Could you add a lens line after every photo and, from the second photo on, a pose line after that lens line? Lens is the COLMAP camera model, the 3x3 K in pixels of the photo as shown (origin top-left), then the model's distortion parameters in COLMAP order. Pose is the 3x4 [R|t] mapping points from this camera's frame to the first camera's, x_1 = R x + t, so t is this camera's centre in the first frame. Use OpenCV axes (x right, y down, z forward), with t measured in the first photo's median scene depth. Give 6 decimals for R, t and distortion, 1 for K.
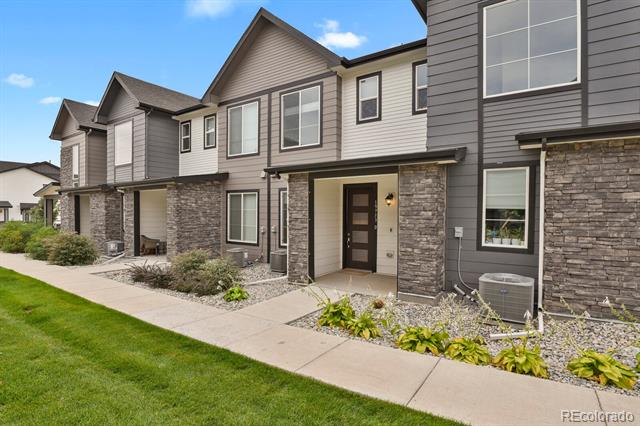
lens RADIAL K [[325.0, 0, 319.5], [0, 325.0, 217.7], [0, 0, 1]] dist [-0.029298, -0.001628]
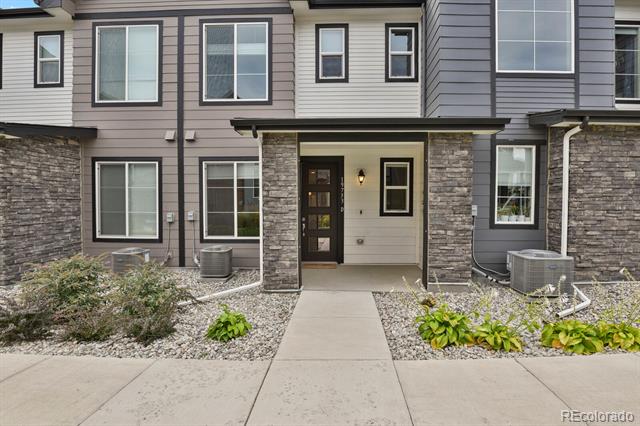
lens RADIAL K [[325.0, 0, 320.4], [0, 325.0, 209.0], [0, 0, 1]] dist [-0.029298, -0.001628]
pose [[0.844234, -0.018058, 0.535670, -0.366079], [0.011649, 0.999814, 0.015345, 0.016955], [-0.535848, -0.006715, 0.844288, 0.364103]]
